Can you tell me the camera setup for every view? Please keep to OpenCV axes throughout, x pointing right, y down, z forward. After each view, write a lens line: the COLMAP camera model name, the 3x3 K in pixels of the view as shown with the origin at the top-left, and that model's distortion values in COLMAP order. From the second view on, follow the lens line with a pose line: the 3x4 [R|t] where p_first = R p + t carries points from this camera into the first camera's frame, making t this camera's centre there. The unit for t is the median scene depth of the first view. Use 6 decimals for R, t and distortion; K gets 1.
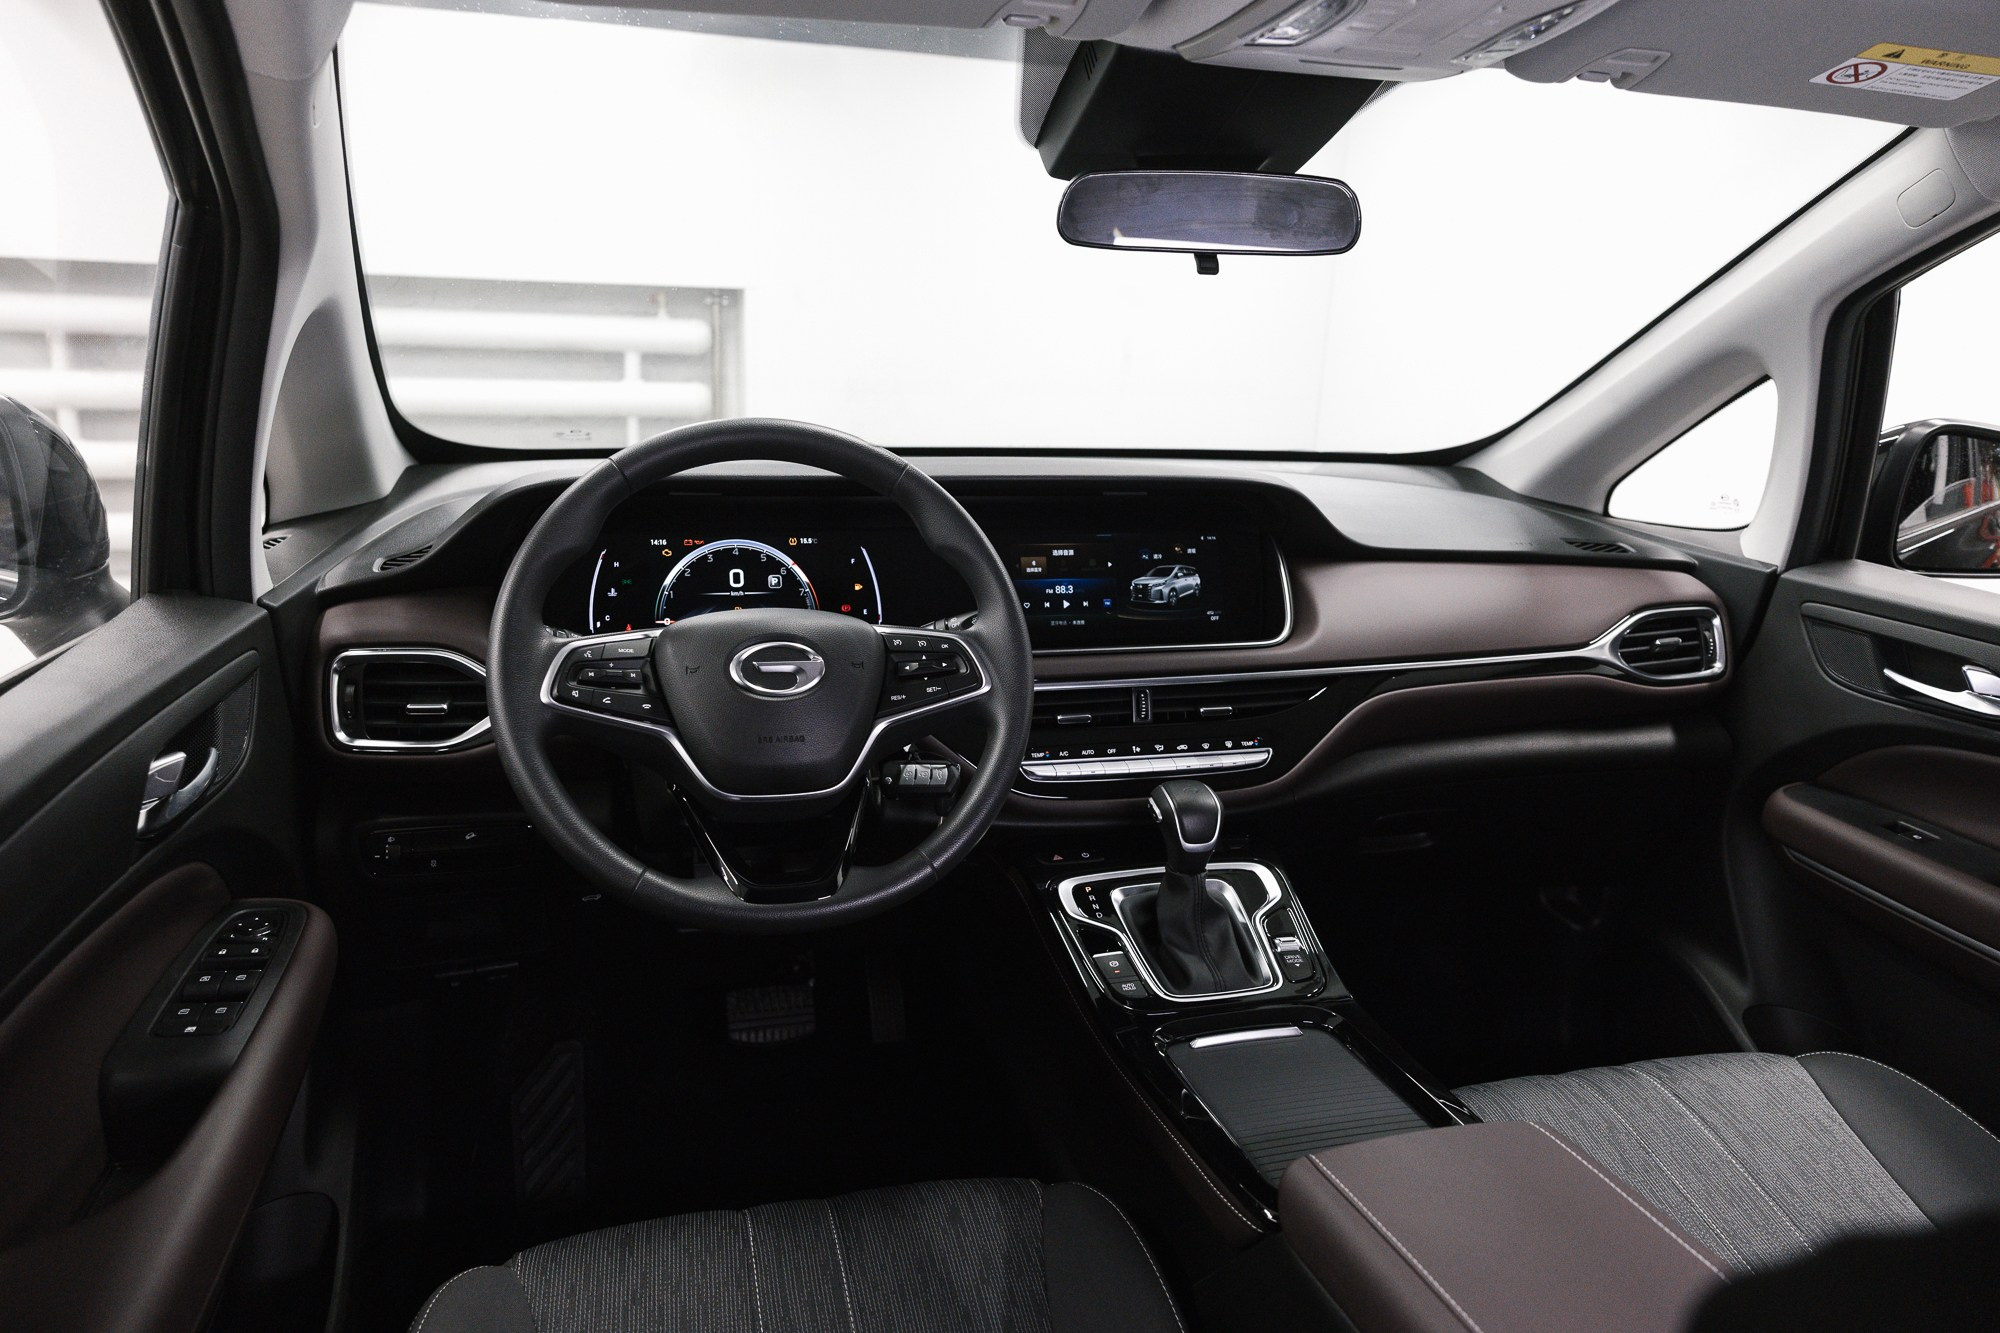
lens RADIAL K [[1346.0, 0, 988.6], [0, 1346.0, 658.0], [0, 0, 1]] dist [0.026628, -0.007999]
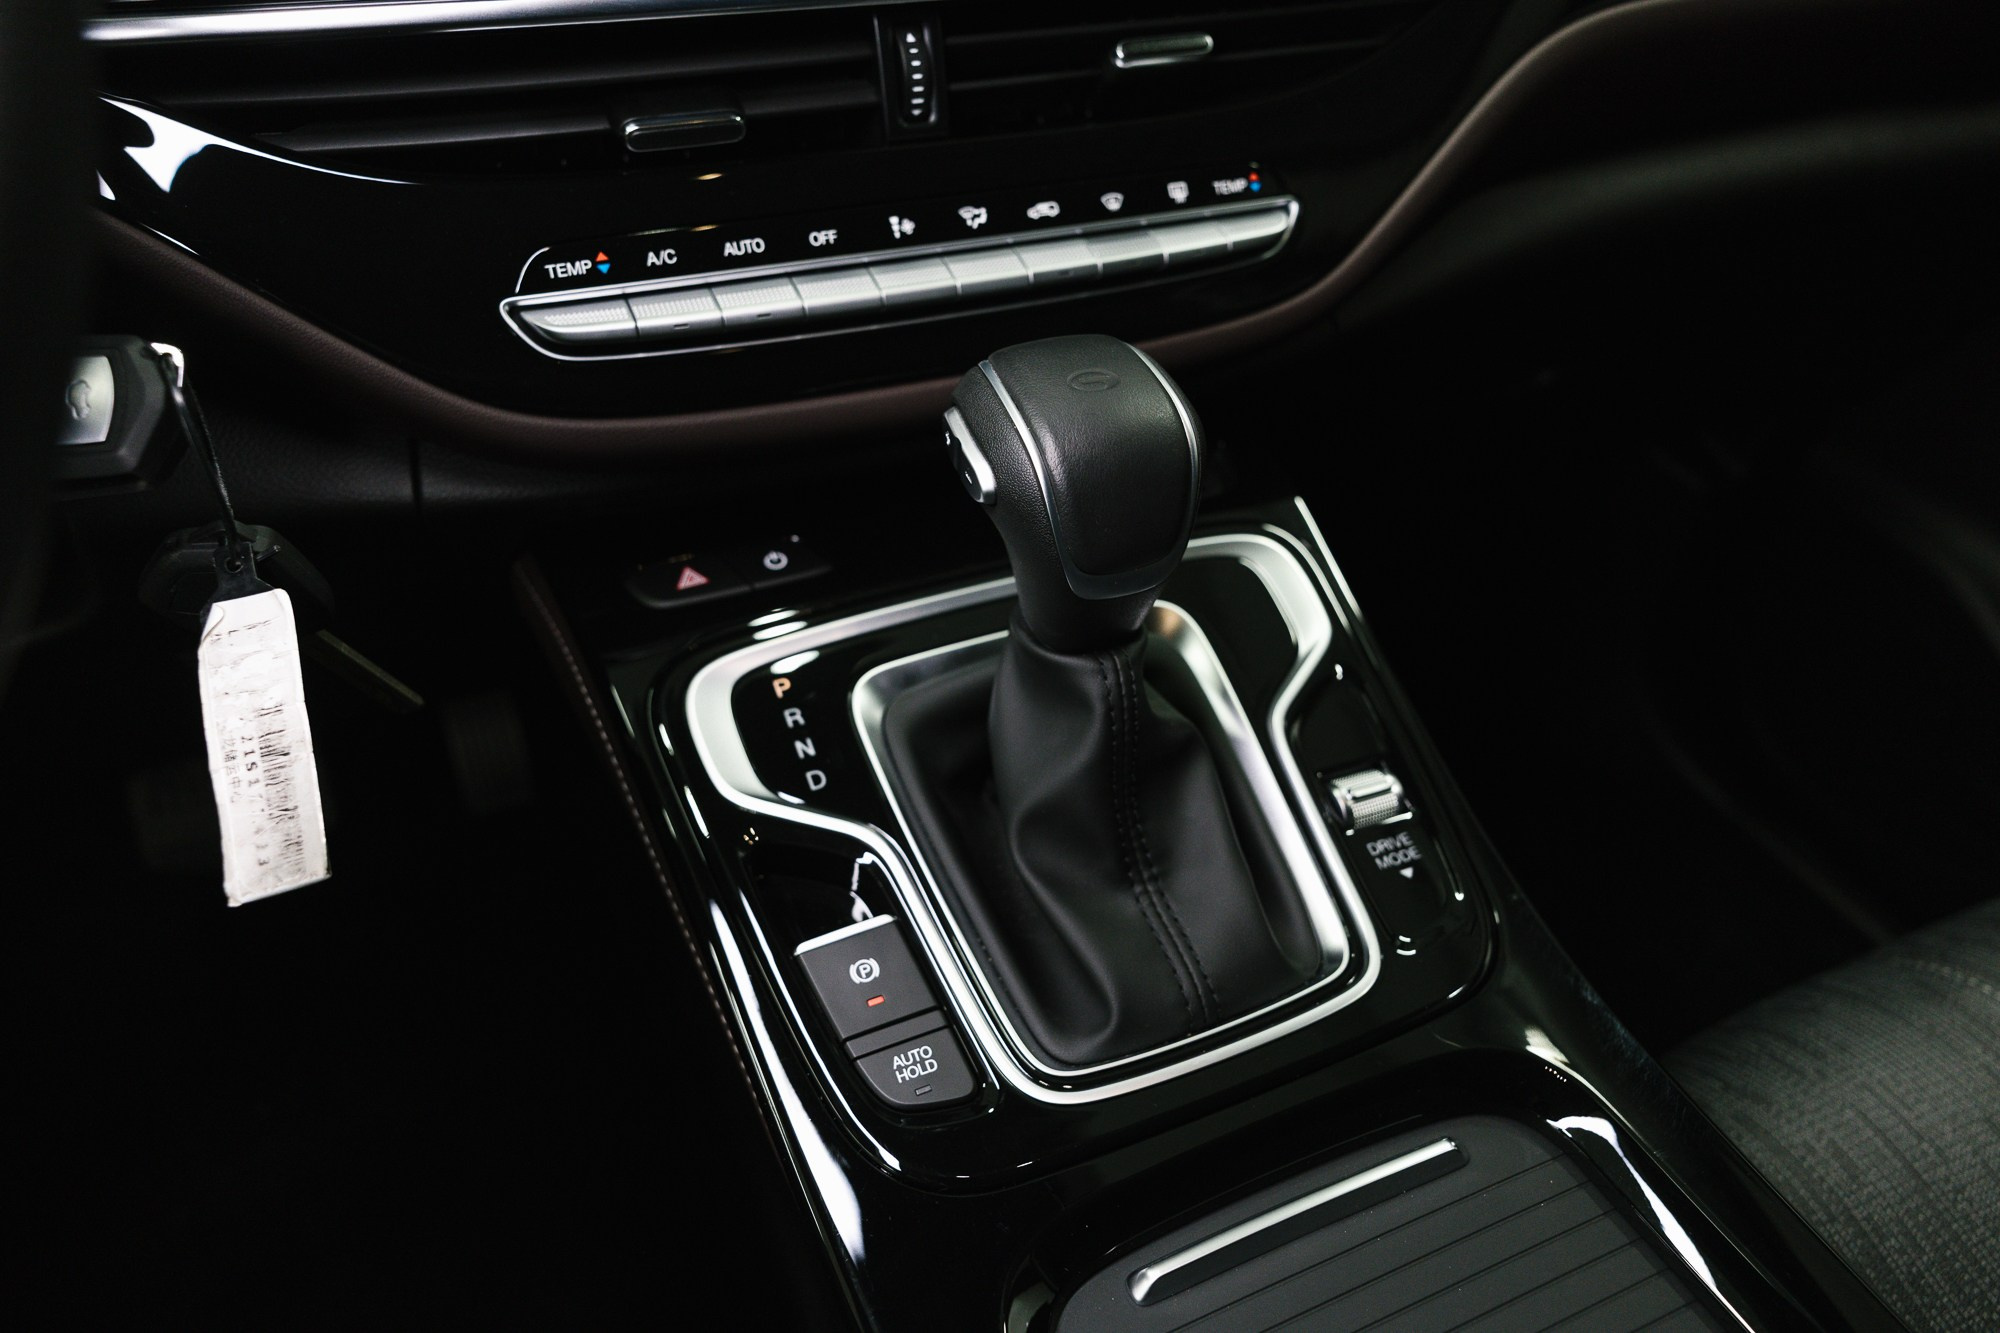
lens RADIAL K [[1346.0, 0, 1007.8], [0, 1346.0, 680.1], [0, 0, 1]] dist [0.026628, -0.007999]
pose [[0.987707, -0.098918, 0.121033, 0.089788], [0.040913, 0.910903, 0.410587, 0.037469], [-0.150864, -0.400588, 0.903753, 0.701459]]
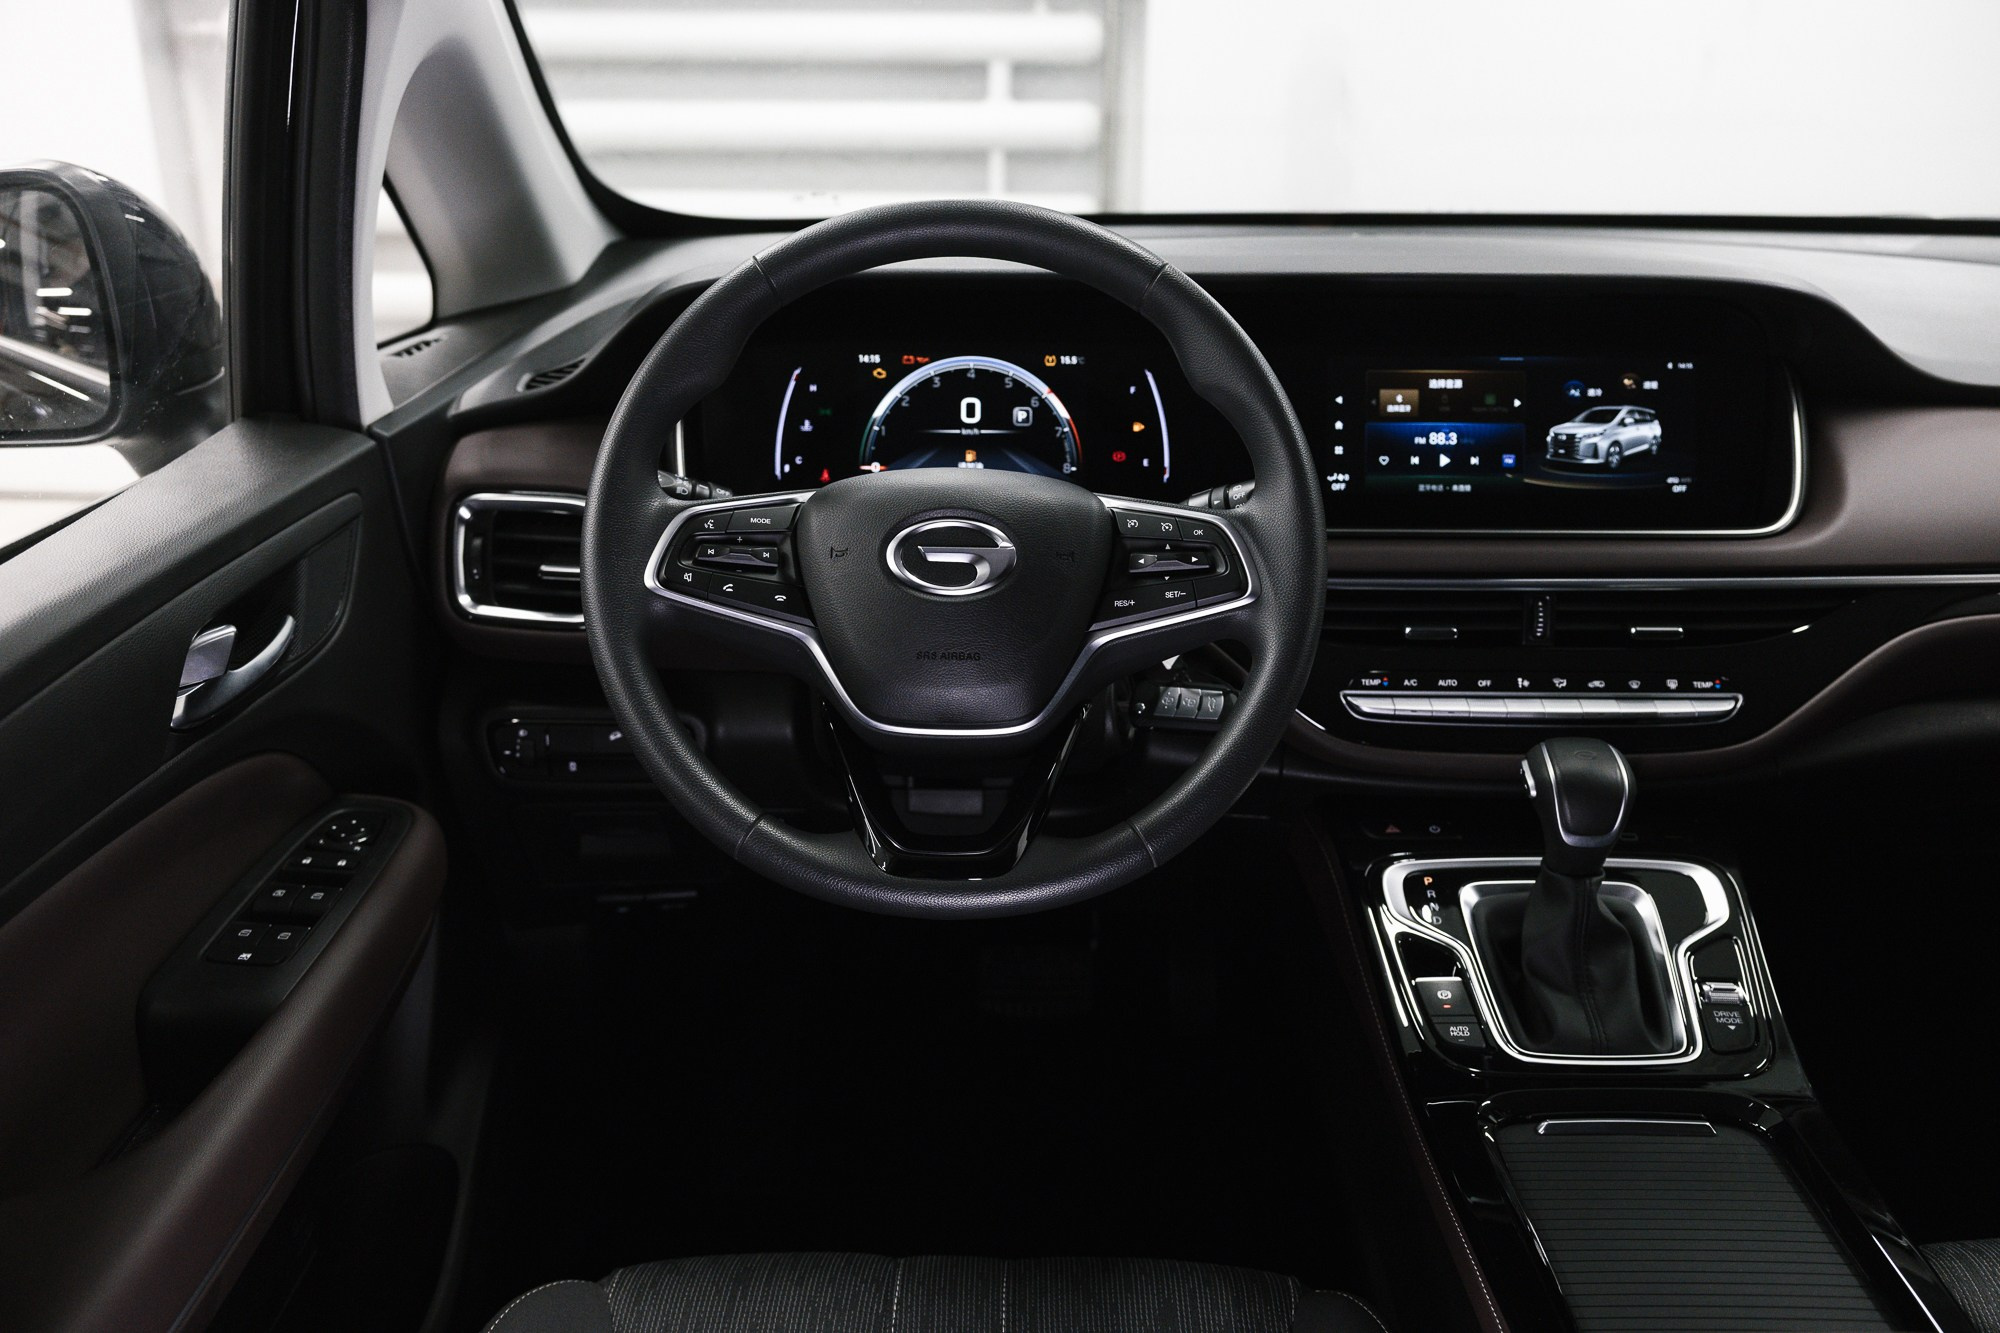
lens RADIAL K [[1797.6, 0, 1014.9], [0, 1797.6, 644.4], [0, 0, 1]] dist [0.013911, -0.021627]
pose [[0.961513, 0.067507, -0.266336, 0.109019], [-0.040605, 0.993616, 0.105257, -0.038601], [0.271742, -0.090391, 0.958116, 0.065106]]
